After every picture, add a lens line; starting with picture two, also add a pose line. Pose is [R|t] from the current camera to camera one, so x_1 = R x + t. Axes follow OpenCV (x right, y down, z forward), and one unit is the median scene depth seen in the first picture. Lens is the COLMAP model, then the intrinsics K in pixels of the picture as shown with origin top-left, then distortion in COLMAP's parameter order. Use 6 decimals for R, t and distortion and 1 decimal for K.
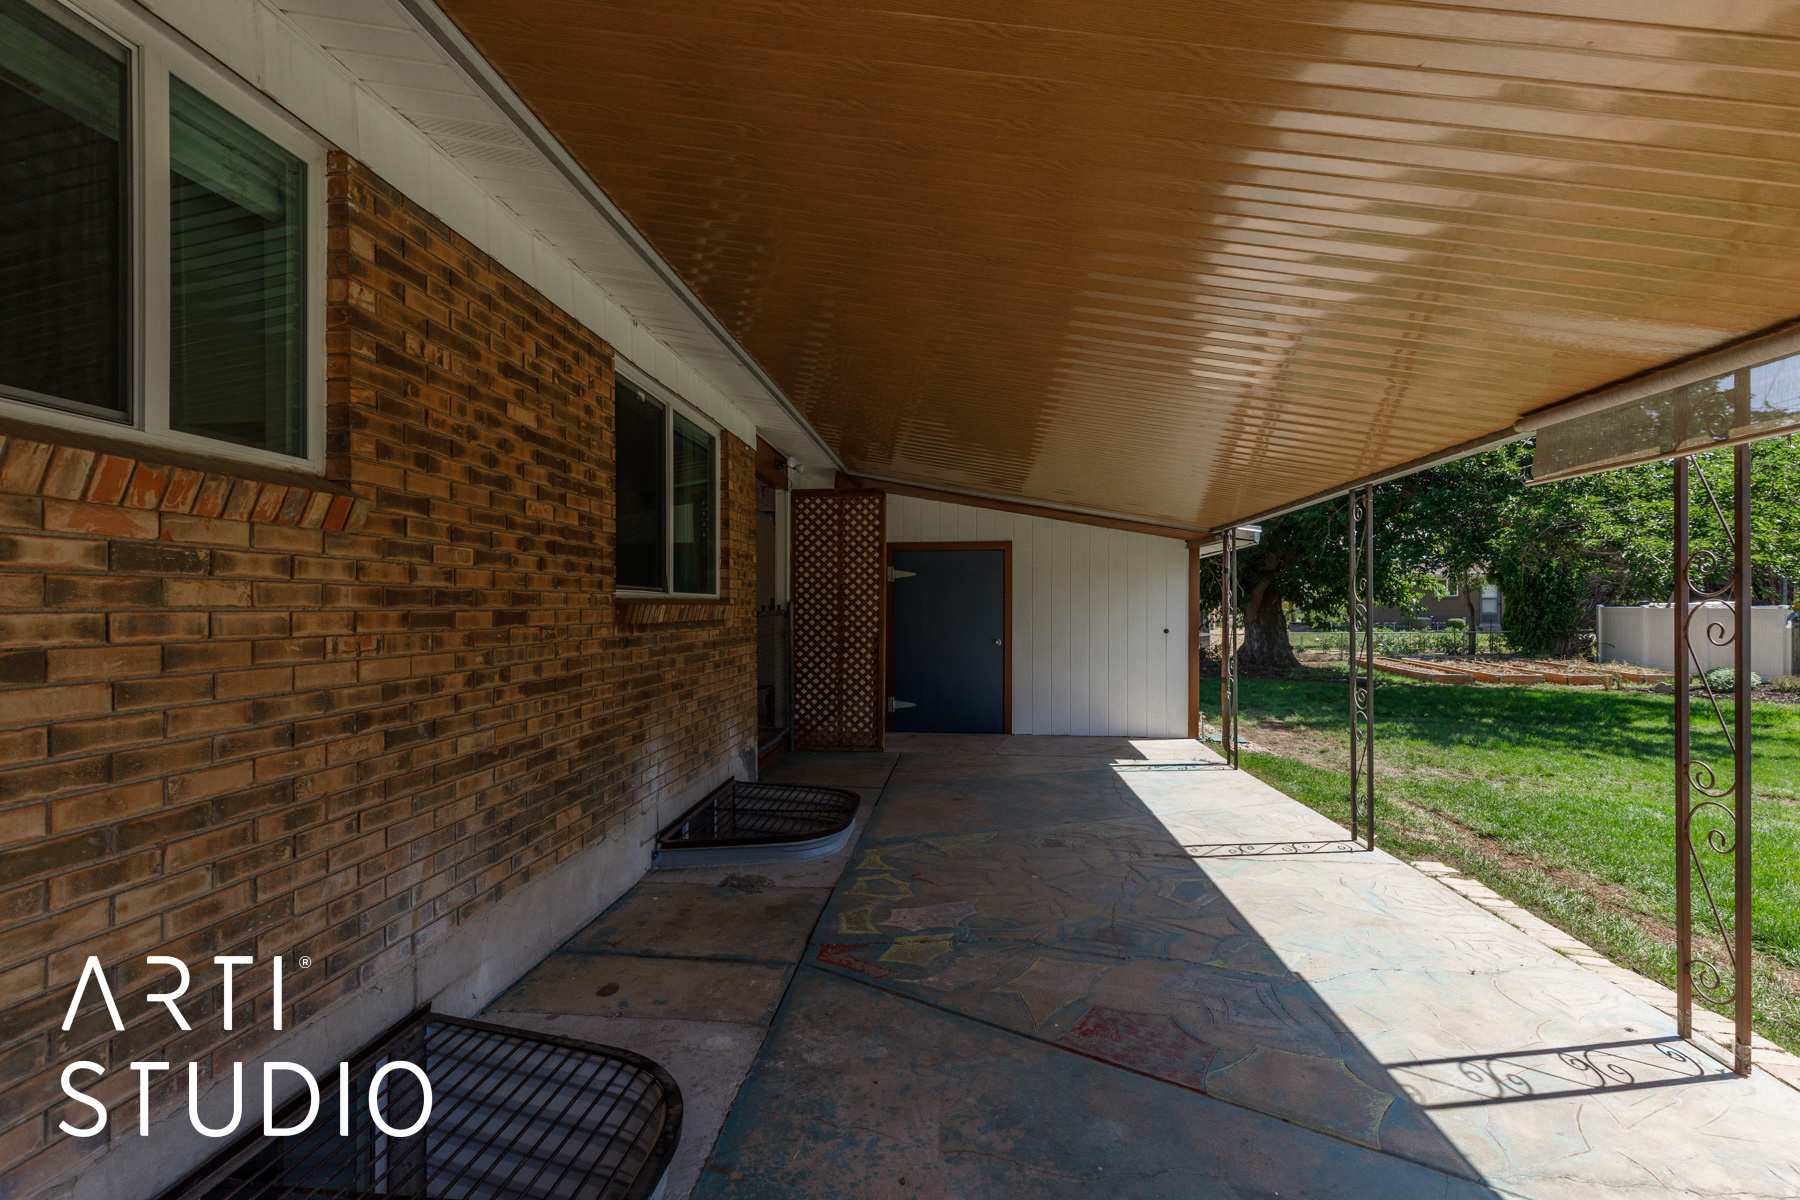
lens RADIAL K [[814.3, 0, 902.1], [0, 814.3, 606.9], [0, 0, 1]] dist [0.005429, 0.000155]
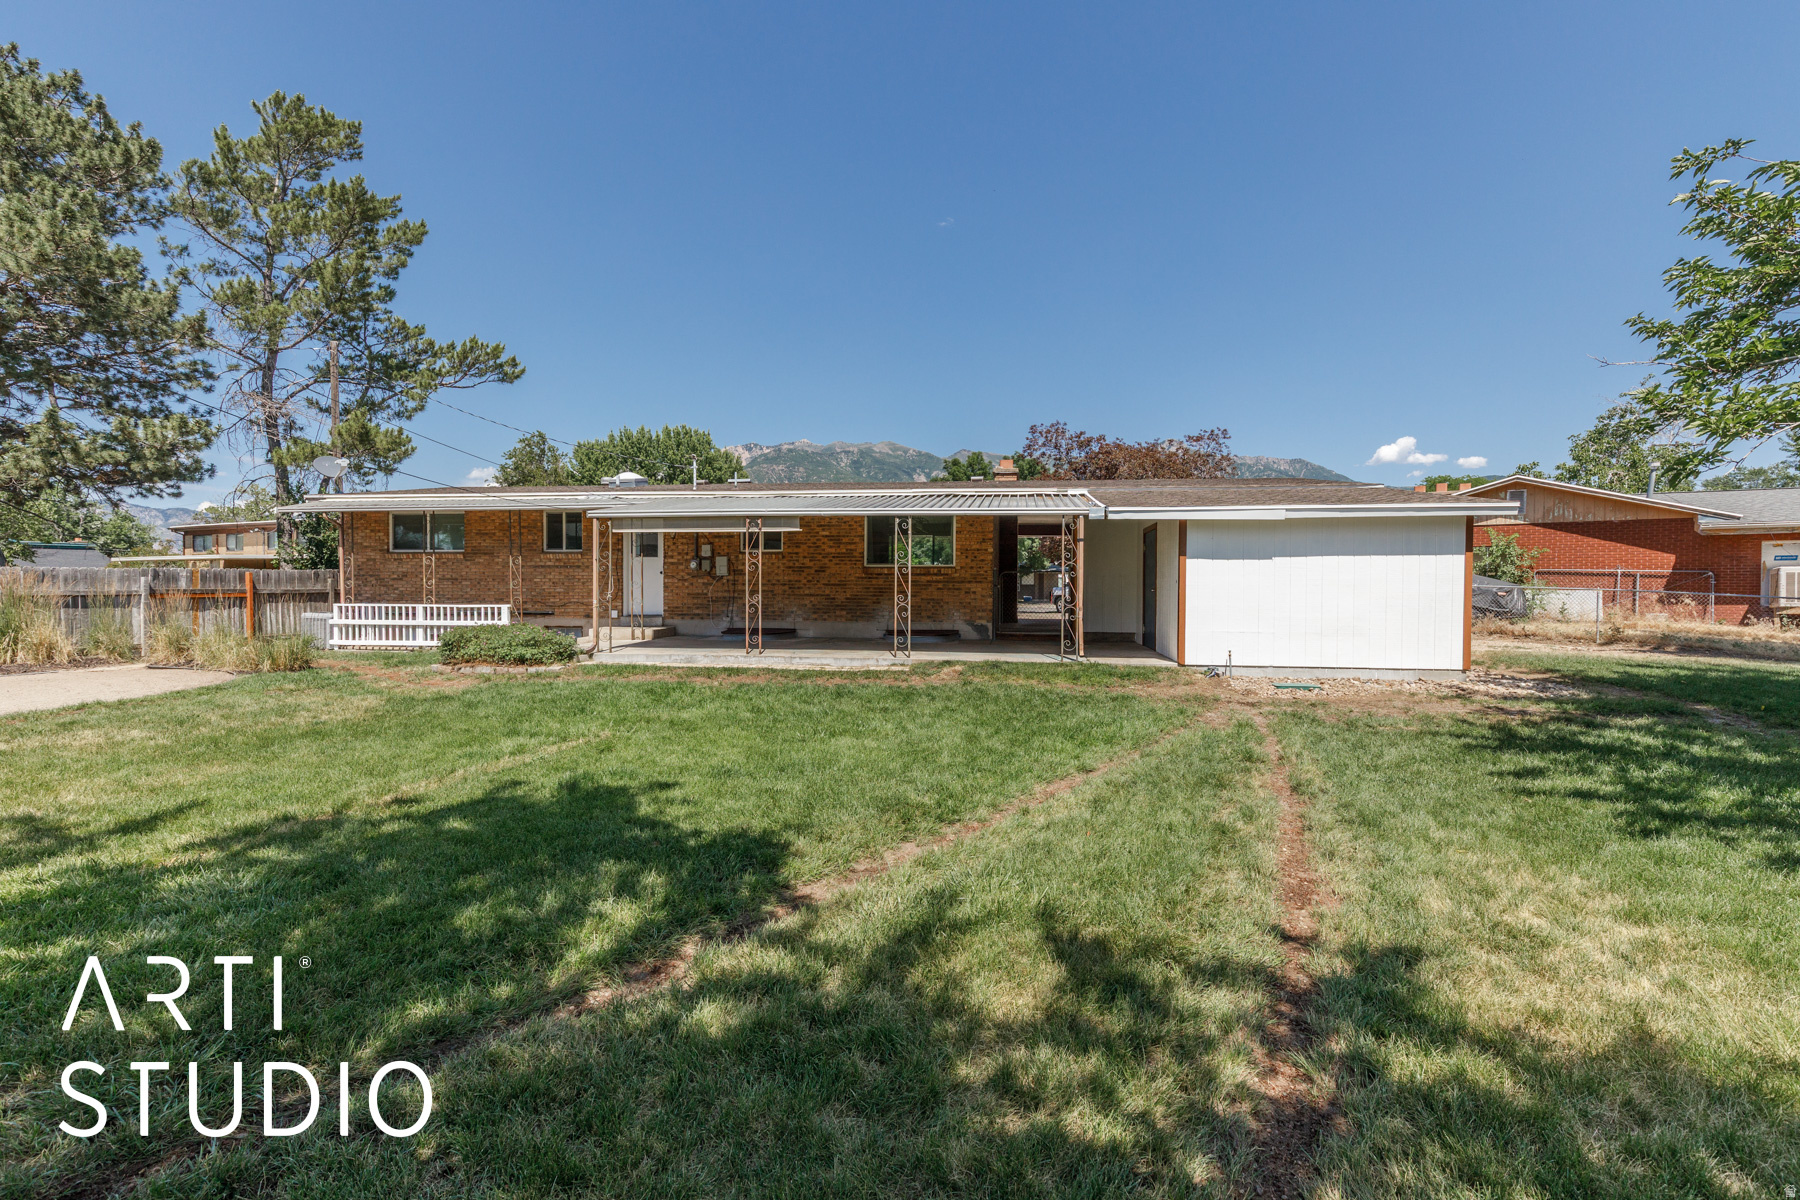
lens RADIAL K [[814.3, 0, 902.1], [0, 814.3, 606.9], [0, 0, 1]] dist [0.005429, 0.000155]
pose [[-0.057967, 0.023657, -0.998038, 2.099900], [-0.005035, 0.999700, 0.023989, 0.051185], [0.998306, 0.006415, -0.057830, 0.791950]]
